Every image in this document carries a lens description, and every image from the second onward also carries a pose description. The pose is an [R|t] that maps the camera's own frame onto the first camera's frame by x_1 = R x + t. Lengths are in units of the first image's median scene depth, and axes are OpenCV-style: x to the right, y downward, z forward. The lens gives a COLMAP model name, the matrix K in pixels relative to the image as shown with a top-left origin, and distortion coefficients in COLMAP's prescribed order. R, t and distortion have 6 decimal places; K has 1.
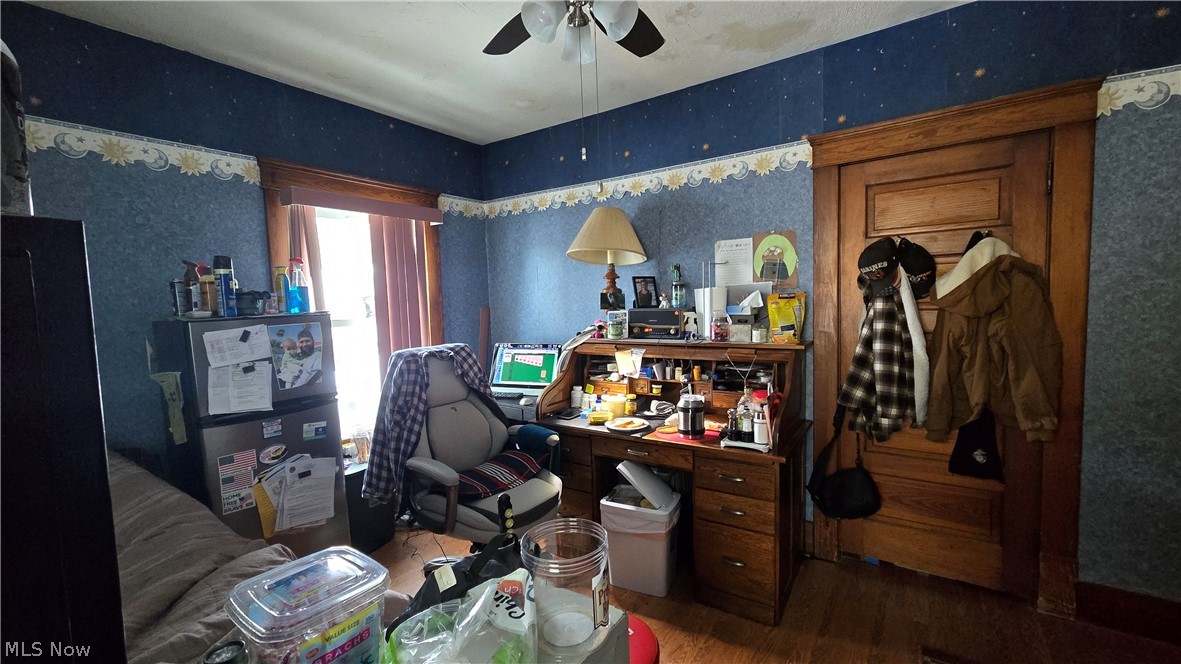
lens RADIAL K [[484.7, 0, 592.6], [0, 484.7, 330.3], [0, 0, 1]] dist [0.000658, -0.000166]
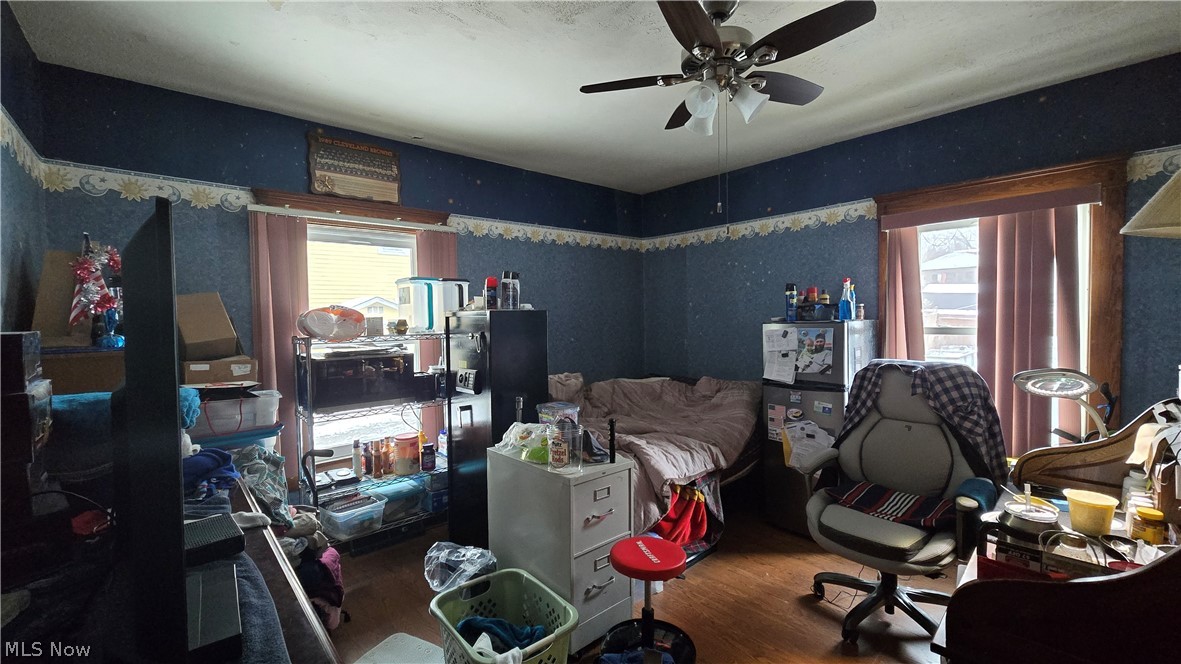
lens RADIAL K [[484.7, 0, 592.6], [0, 484.7, 330.3], [0, 0, 1]] dist [0.000658, -0.000166]
pose [[-0.253096, 0.064538, -0.965286, 0.901295], [-0.039119, 0.996274, 0.076867, -0.090122], [0.966650, 0.057216, -0.249628, 0.734185]]
